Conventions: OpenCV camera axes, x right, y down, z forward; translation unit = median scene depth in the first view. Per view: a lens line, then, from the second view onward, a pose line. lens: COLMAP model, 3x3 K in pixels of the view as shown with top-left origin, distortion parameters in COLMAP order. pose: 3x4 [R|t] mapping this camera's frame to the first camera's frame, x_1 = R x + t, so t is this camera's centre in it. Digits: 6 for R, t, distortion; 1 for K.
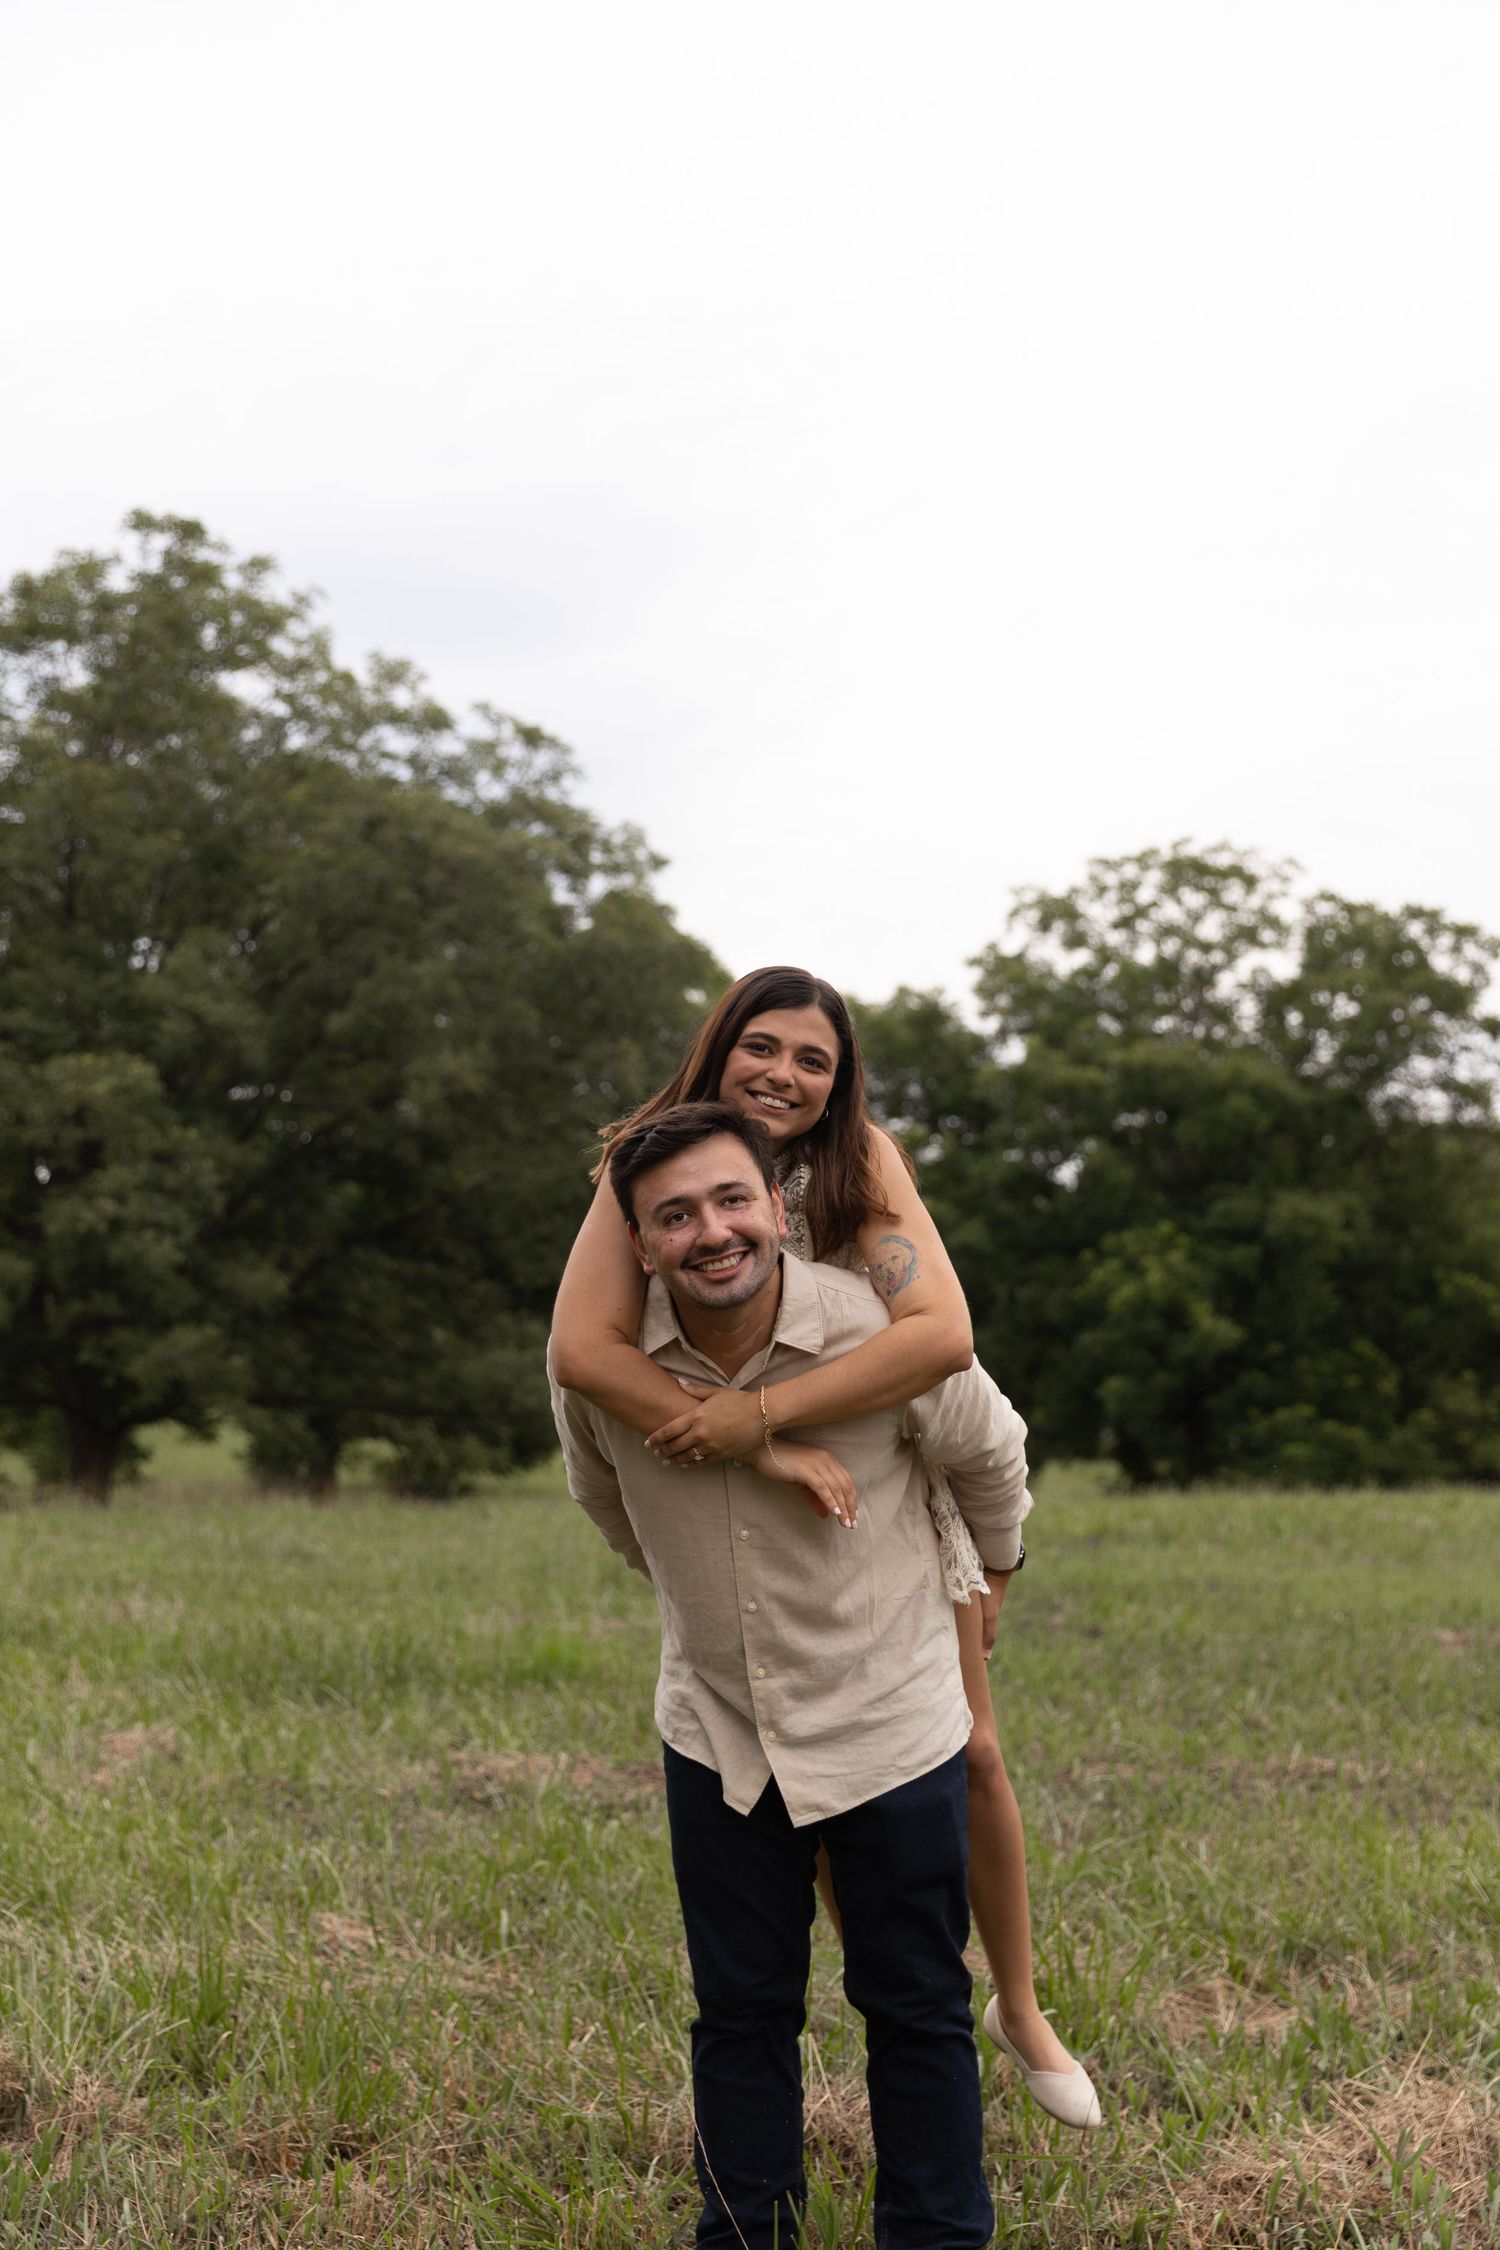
lens RADIAL K [[3171.1, 0, 750.0], [0, 3171.1, 1125.0], [0, 0, 1]] dist [0.001704, -0.019409]
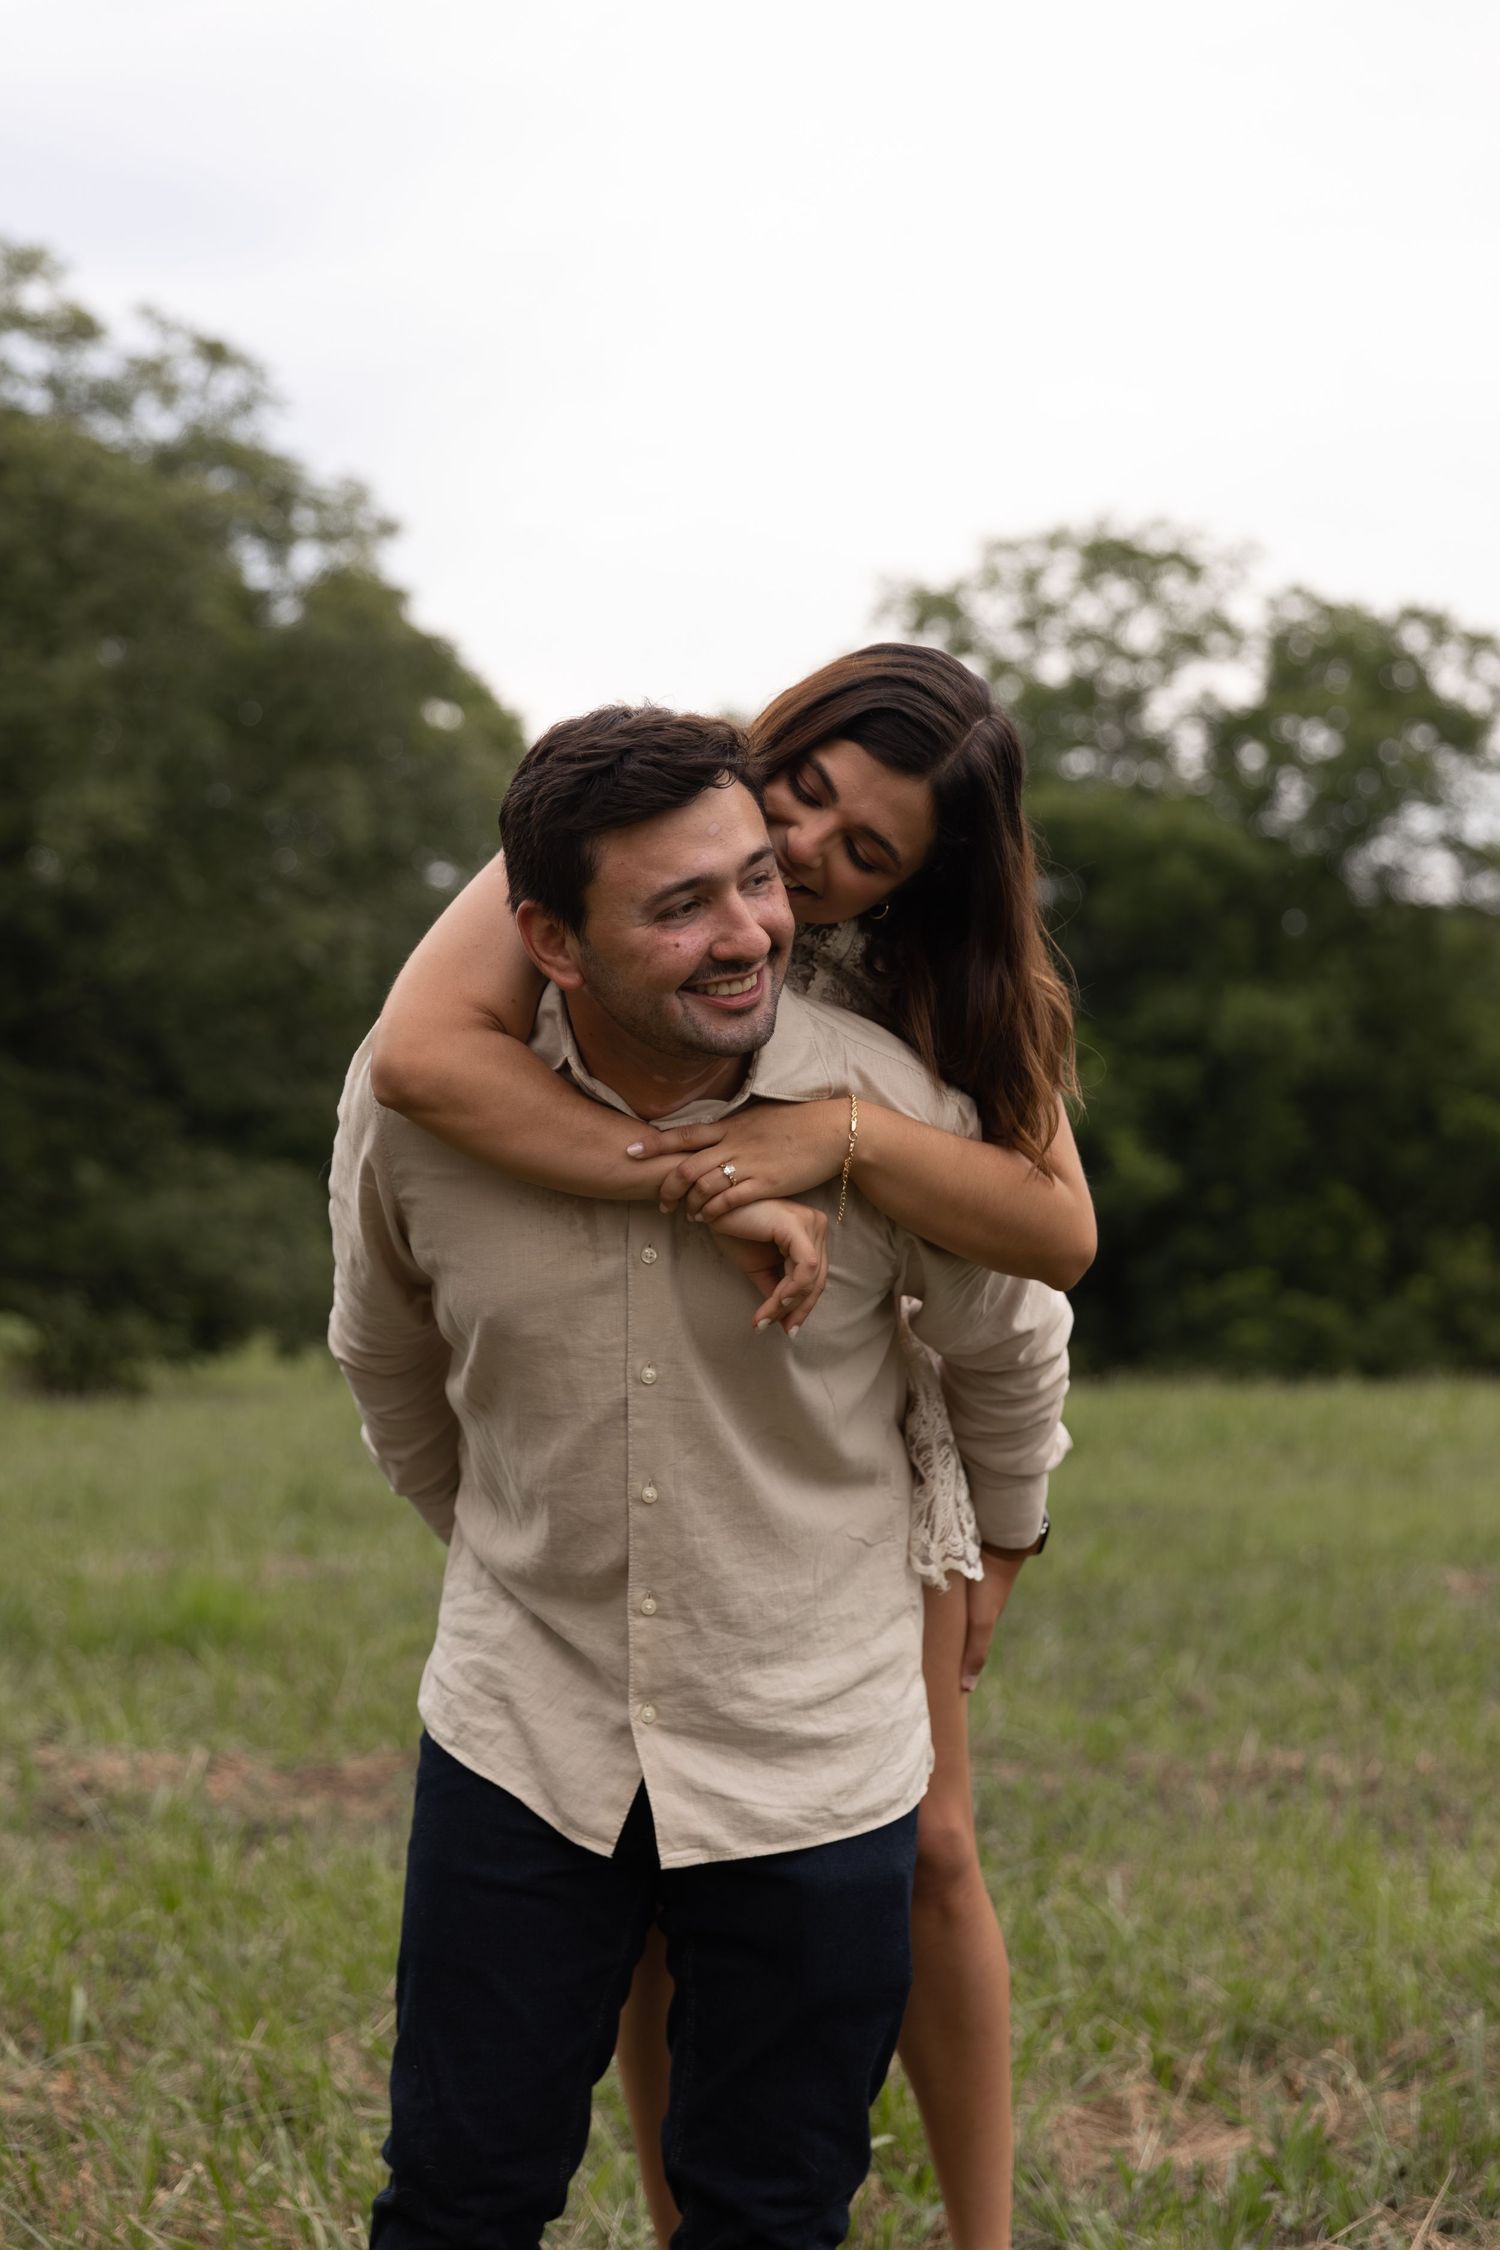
lens RADIAL K [[3962.9, 0, 750.0], [0, 3962.9, 1125.0], [0, 0, 1]] dist [-0.020080, 0.047965]
pose [[0.998938, 0.002940, 0.045987, 0.019668], [-0.004996, 0.998990, 0.044658, 0.020881], [-0.045810, -0.044840, 0.997943, 0.127974]]
